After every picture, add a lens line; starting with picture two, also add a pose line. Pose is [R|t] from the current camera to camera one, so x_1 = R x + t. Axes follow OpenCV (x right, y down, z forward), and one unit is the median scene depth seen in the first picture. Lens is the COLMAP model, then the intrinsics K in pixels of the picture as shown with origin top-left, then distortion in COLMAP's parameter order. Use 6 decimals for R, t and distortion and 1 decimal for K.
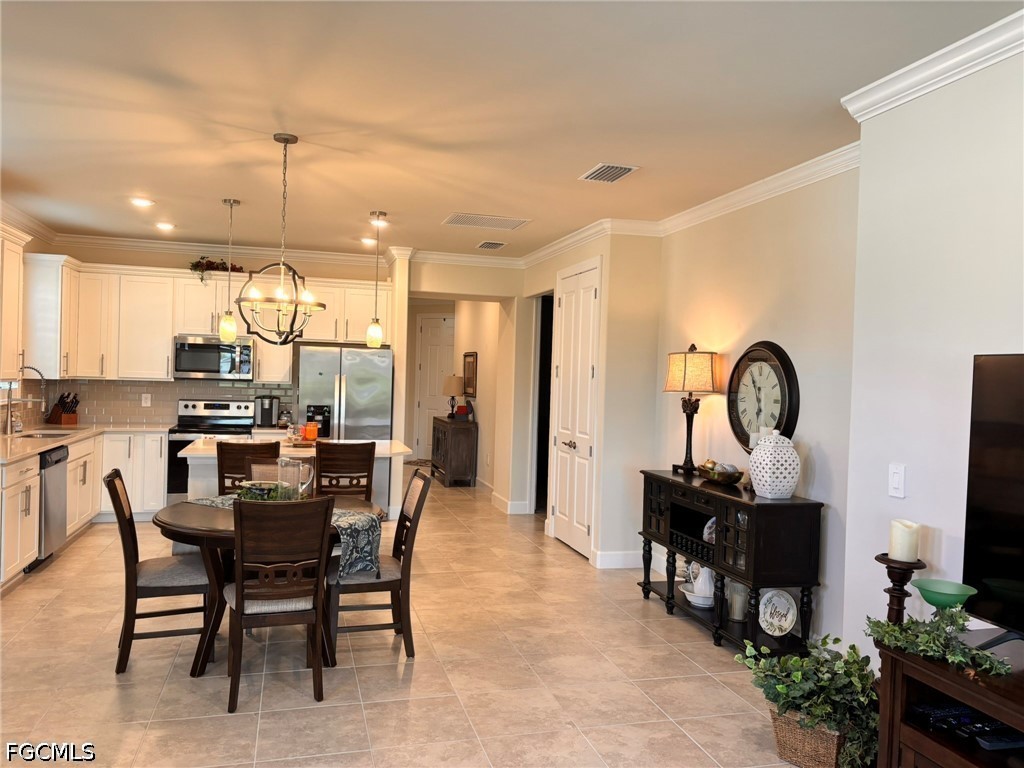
lens RADIAL K [[769.6, 0, 507.6], [0, 769.6, 392.0], [0, 0, 1]] dist [0.040569, -0.039869]
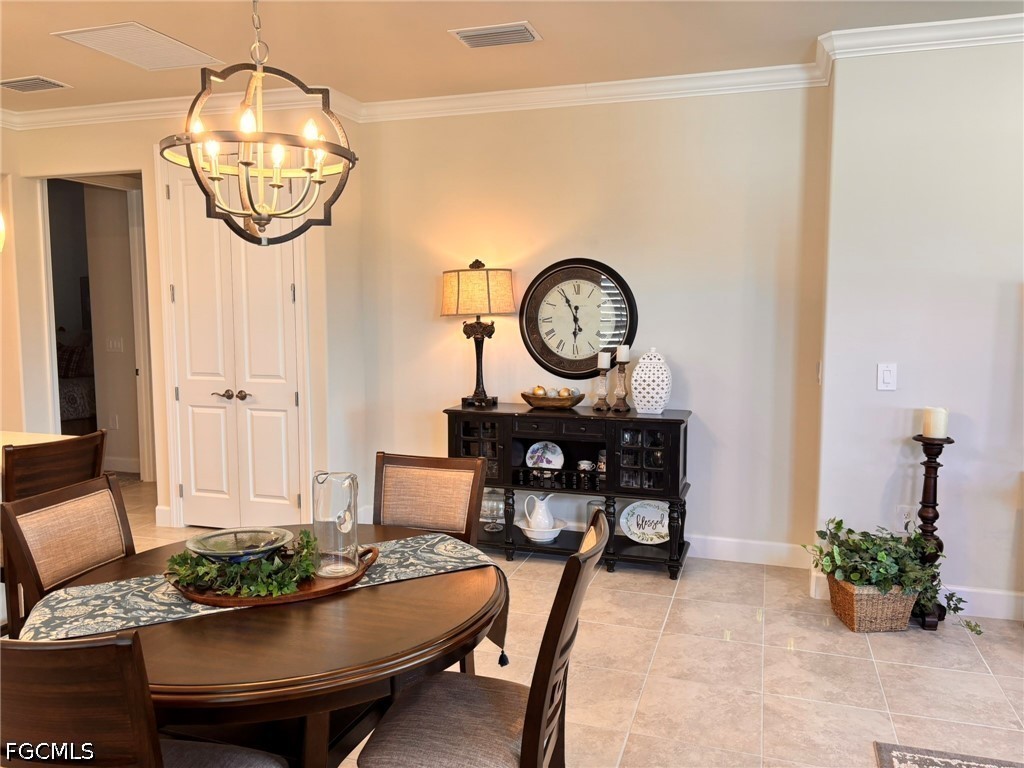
lens RADIAL K [[769.6, 0, 511.3], [0, 769.6, 385.3], [0, 0, 1]] dist [0.040569, -0.039869]
pose [[0.551100, -0.115233, 0.826444, -0.532305], [0.036980, 0.992818, 0.113772, -0.020534], [-0.833619, -0.032137, 0.551404, 0.527308]]
